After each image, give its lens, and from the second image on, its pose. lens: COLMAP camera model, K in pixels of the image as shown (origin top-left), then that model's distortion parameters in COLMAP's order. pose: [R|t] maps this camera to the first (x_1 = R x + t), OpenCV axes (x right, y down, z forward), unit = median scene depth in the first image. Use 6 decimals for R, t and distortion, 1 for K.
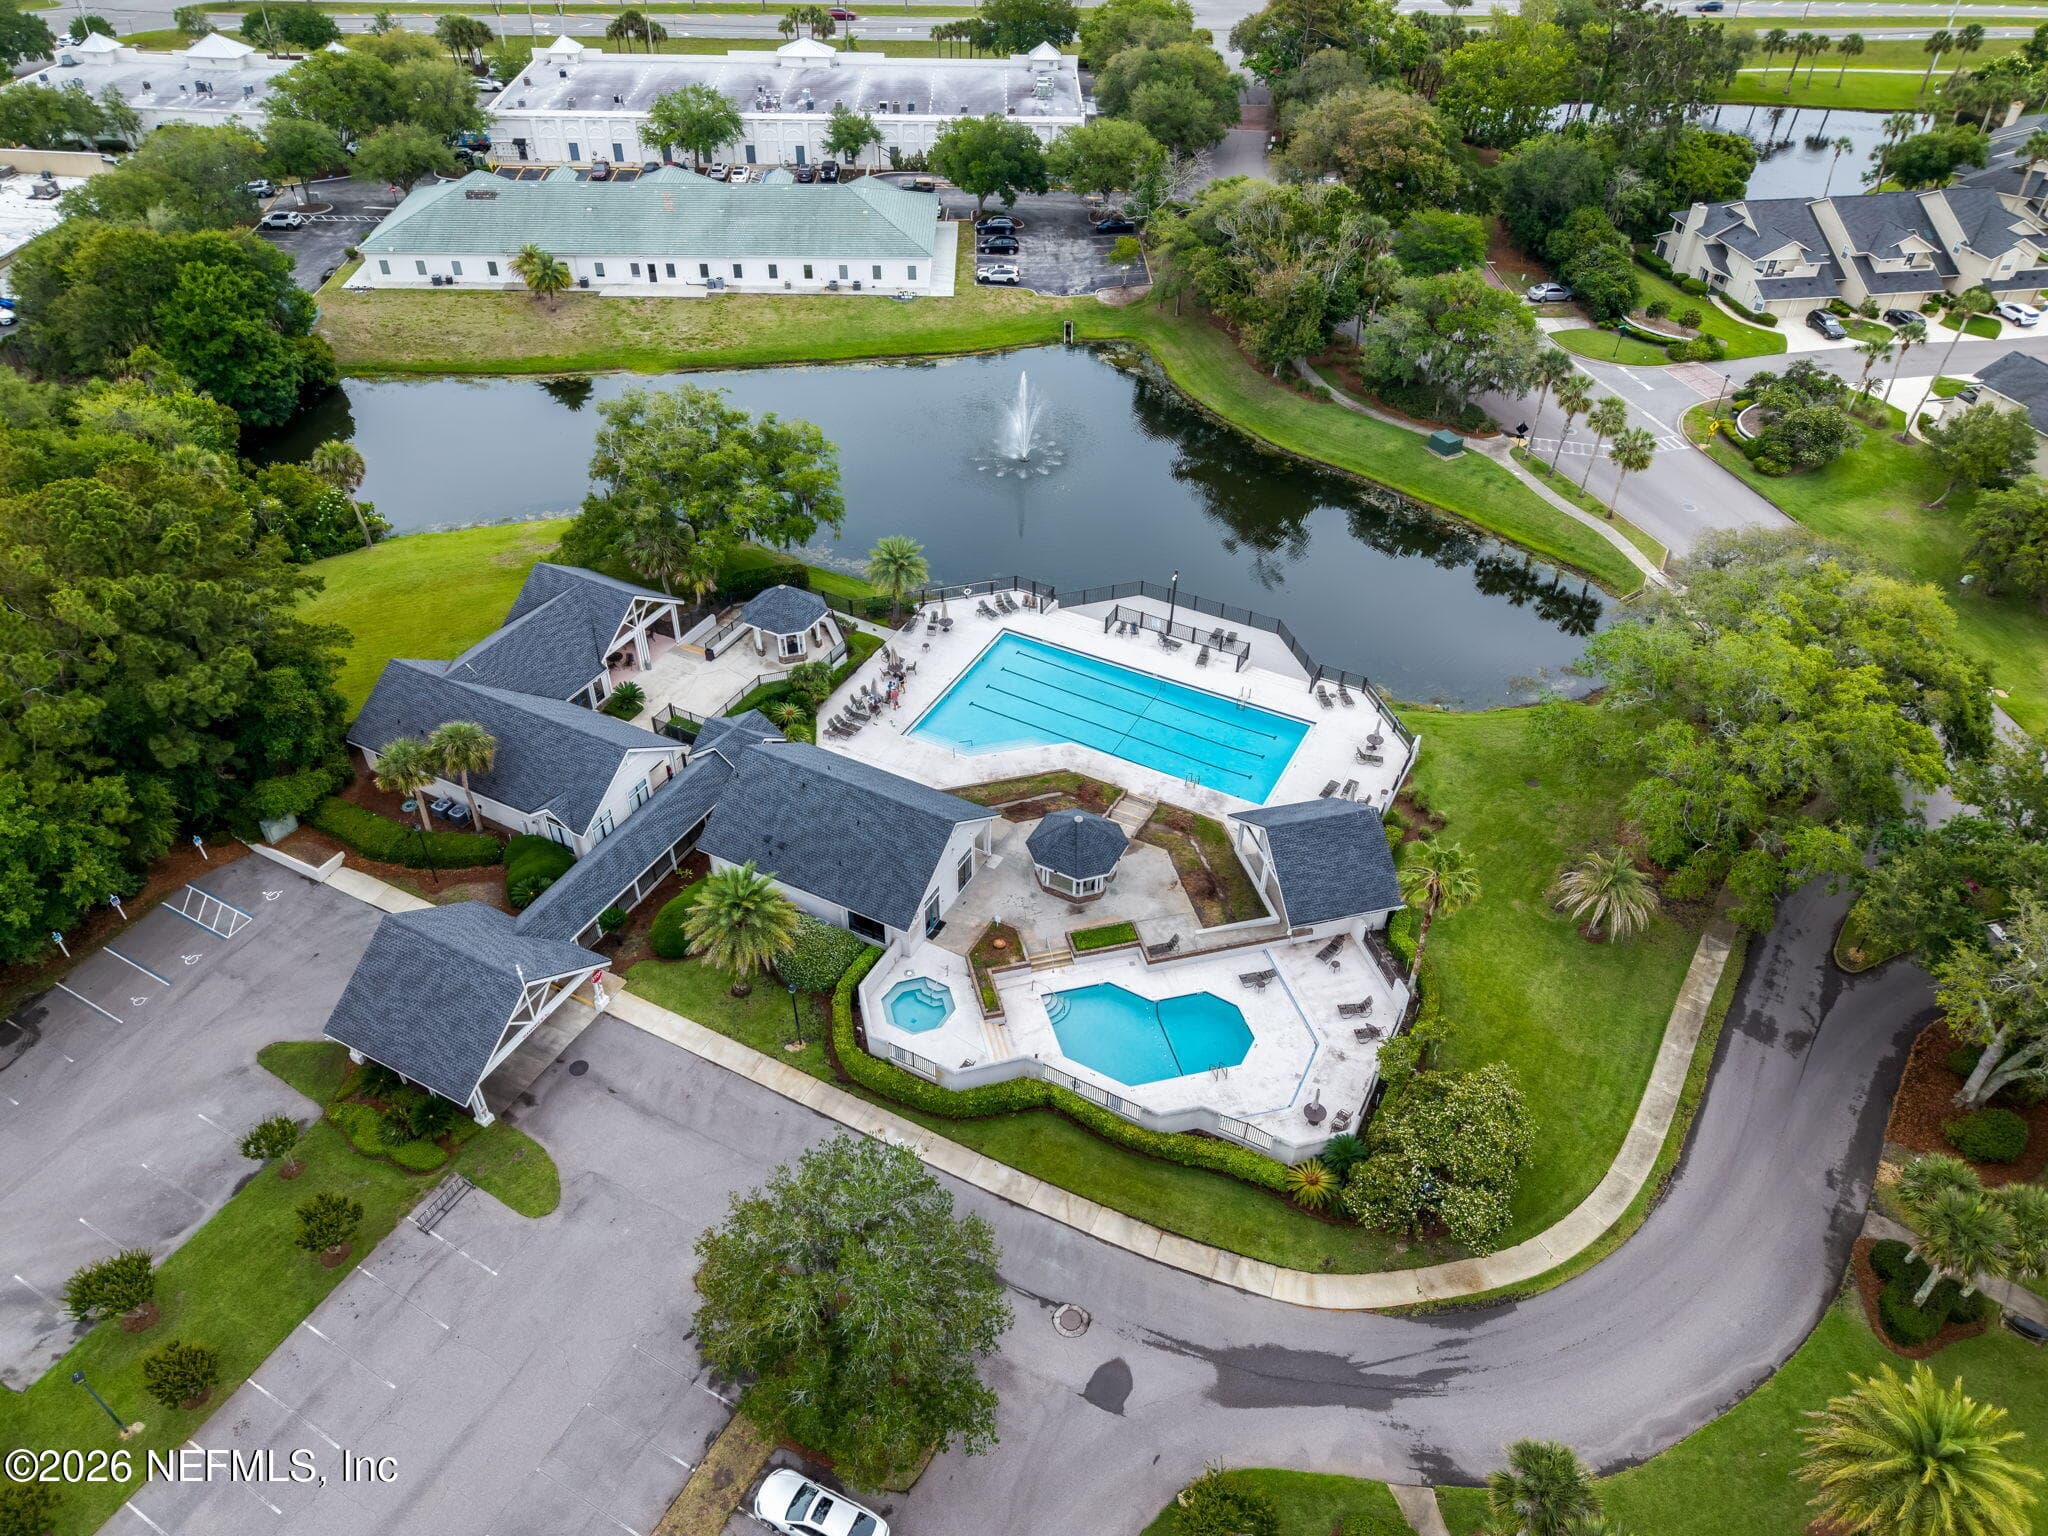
lens RADIAL K [[1367.4, 0, 1034.9], [0, 1367.4, 792.1], [0, 0, 1]] dist [0.007106, -0.003486]
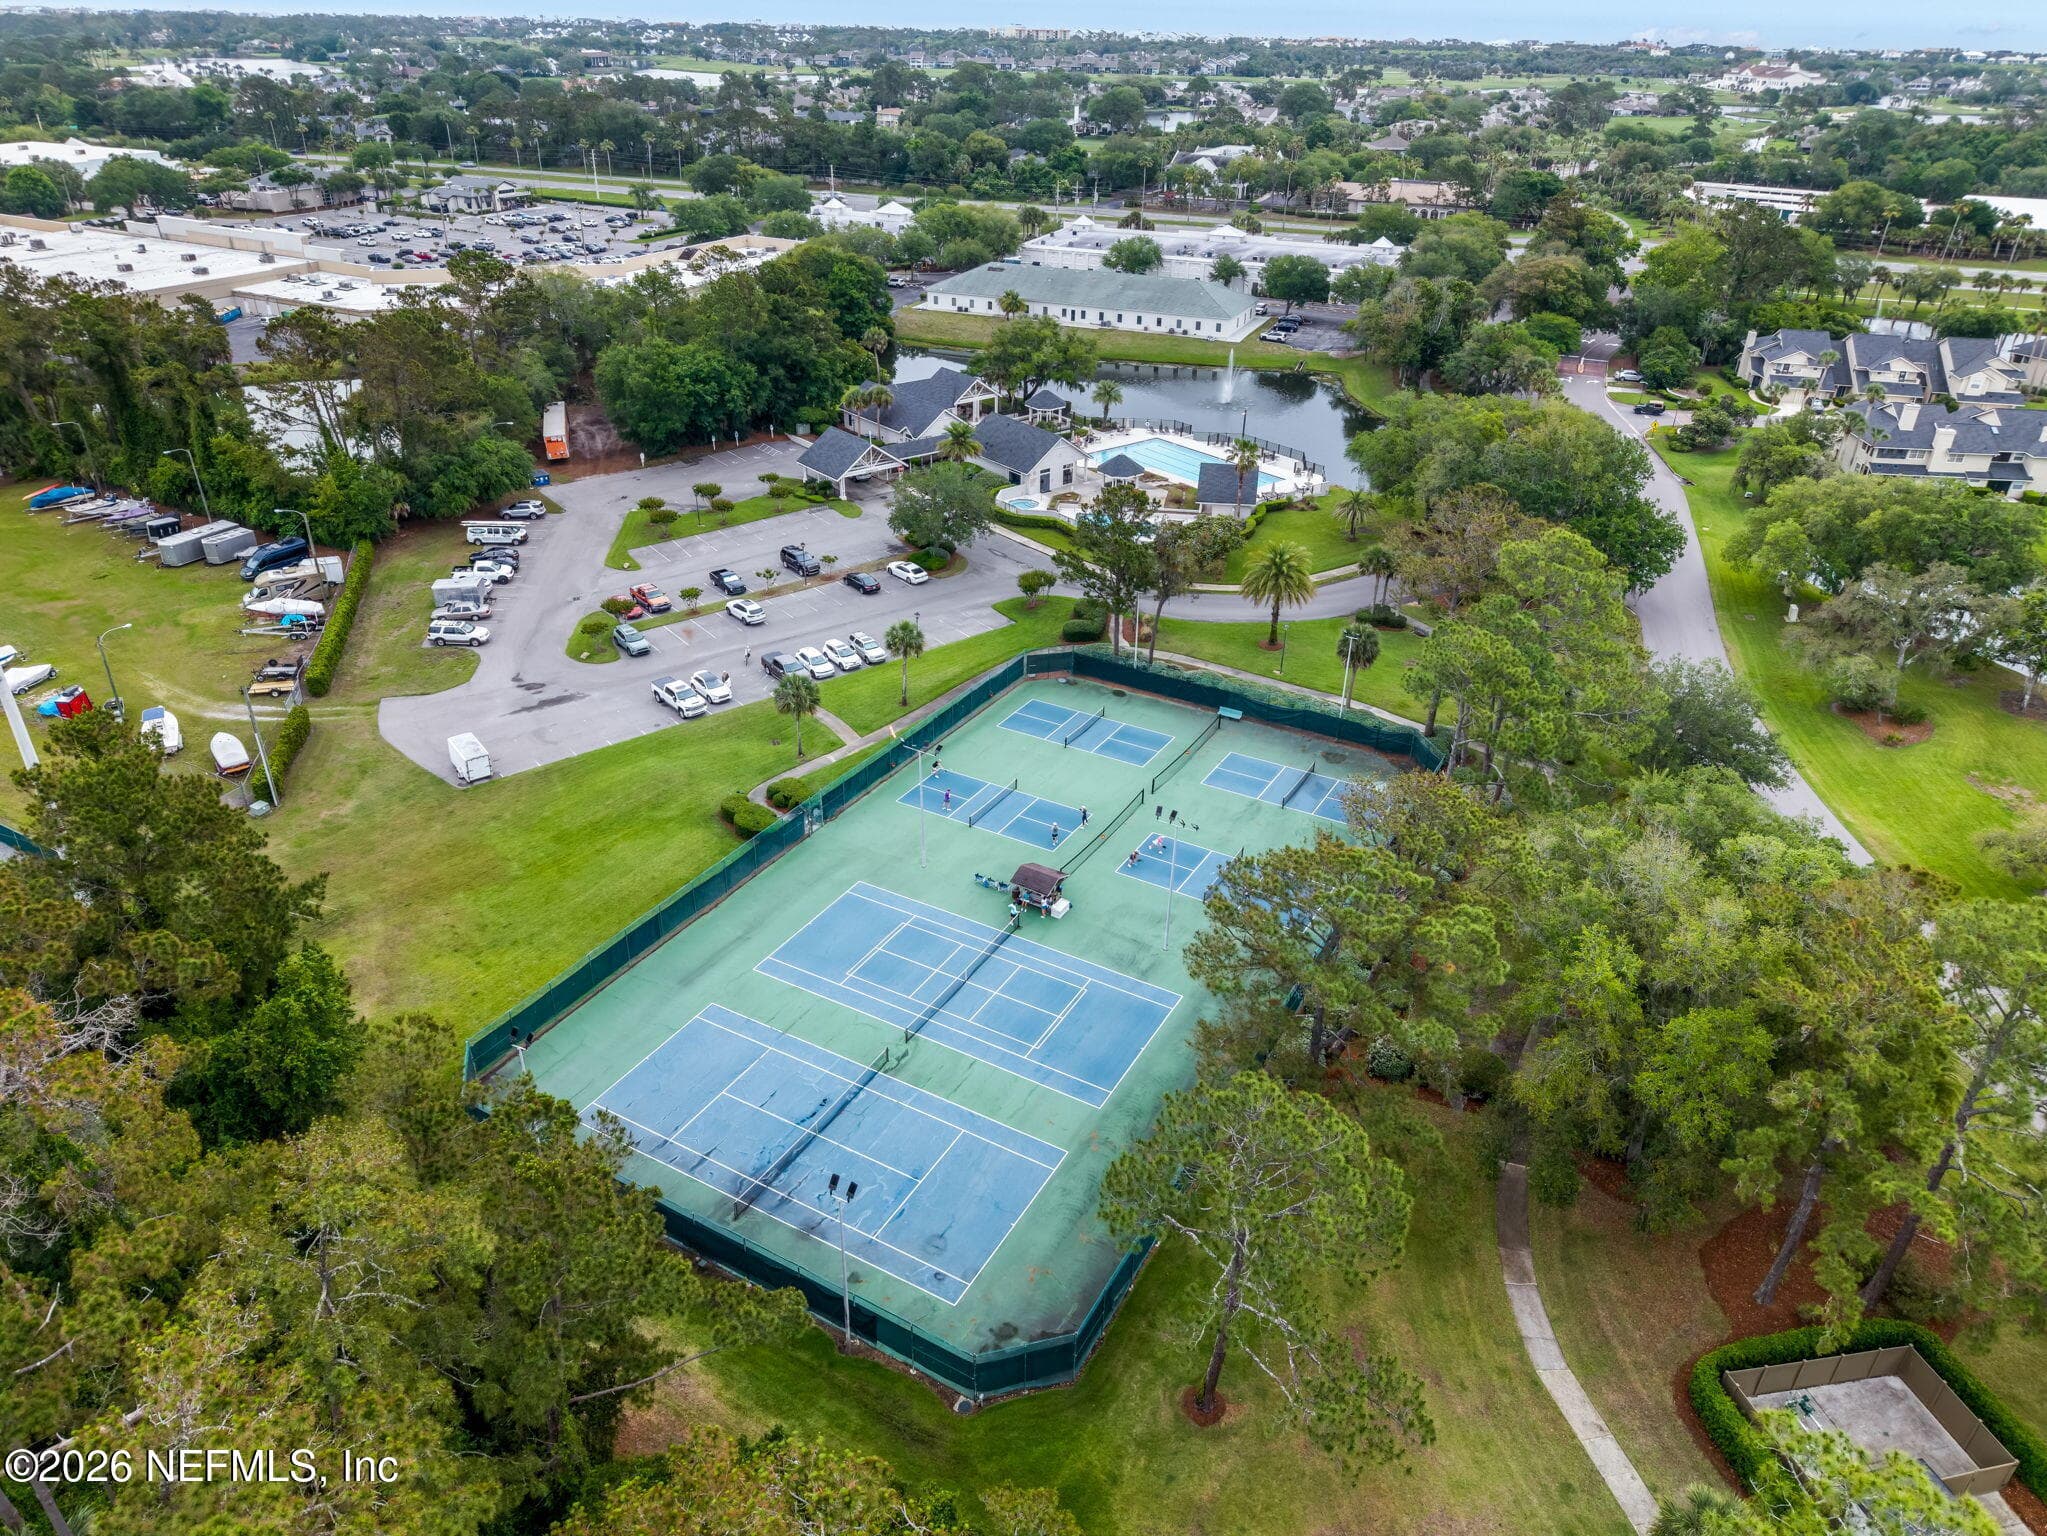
lens RADIAL K [[1366.7, 0, 1034.4], [0, 1366.7, 792.1], [0, 0, 1]] dist [0.007106, -0.003486]
pose [[0.916059, 0.200165, -0.347518, 0.394578], [-0.262728, 0.954225, -0.142932, 0.452795], [0.303000, 0.222237, 0.926716, -0.477487]]
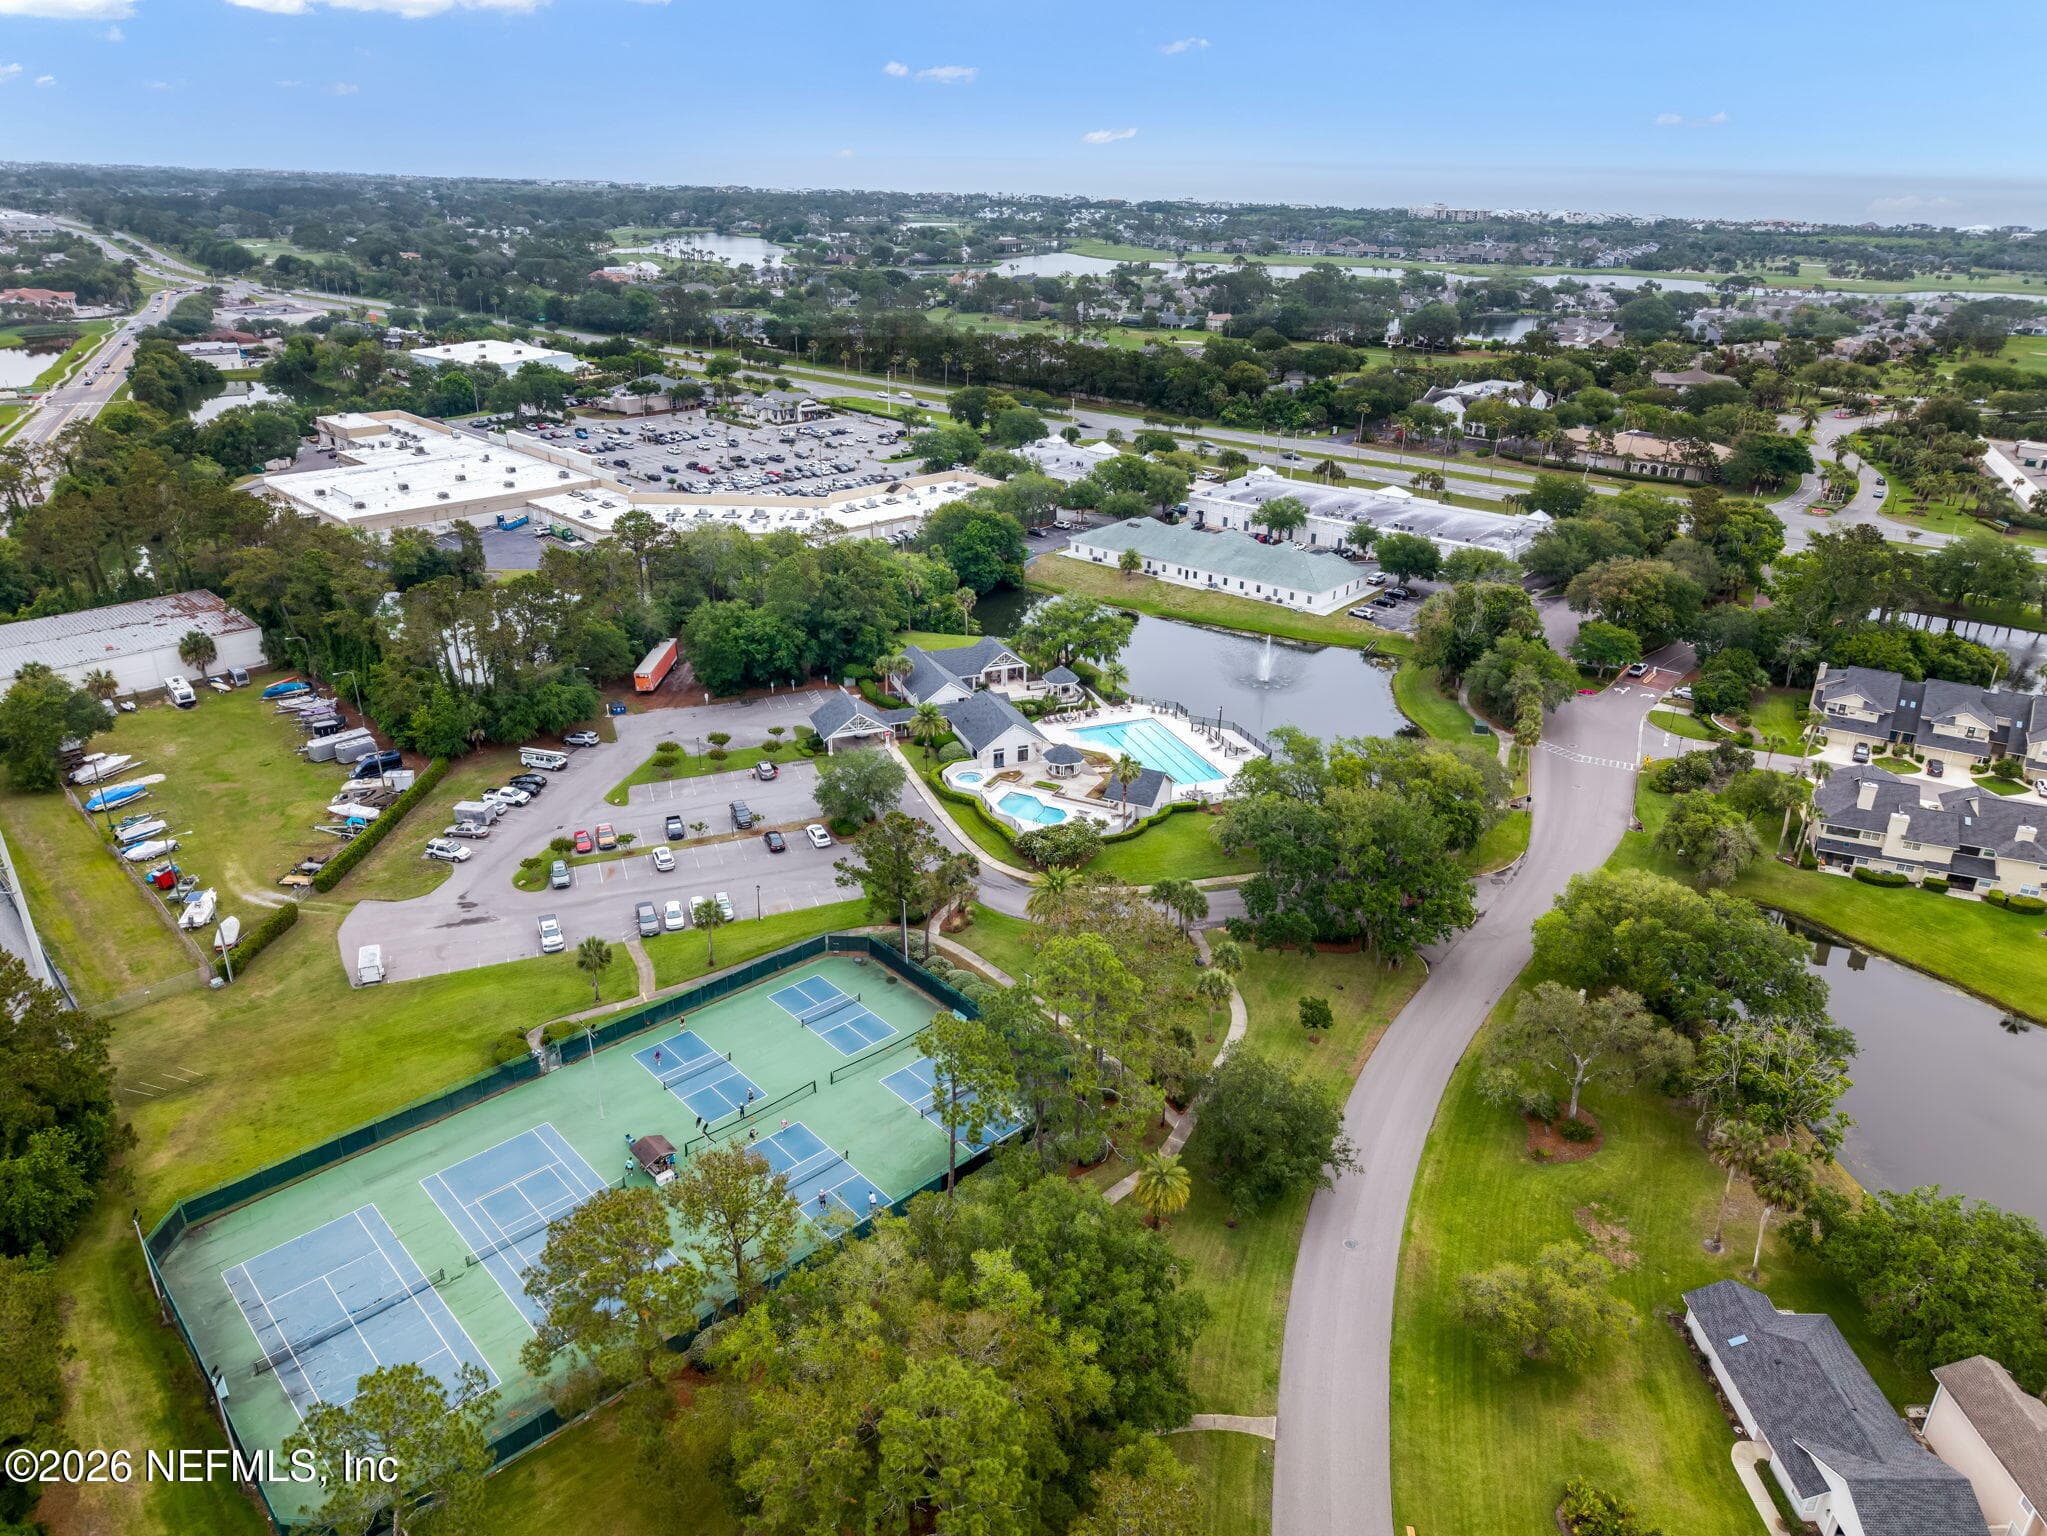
lens RADIAL K [[1383.7, 0, 1023.5], [0, 1383.7, 768.0], [0, 0, 1]] dist [0.039237, -0.045352]
pose [[0.753536, 0.259185, -0.604158, 0.764590], [-0.429621, 0.889757, -0.154136, 0.243748], [0.497604, 0.375706, 0.781815, -0.491243]]
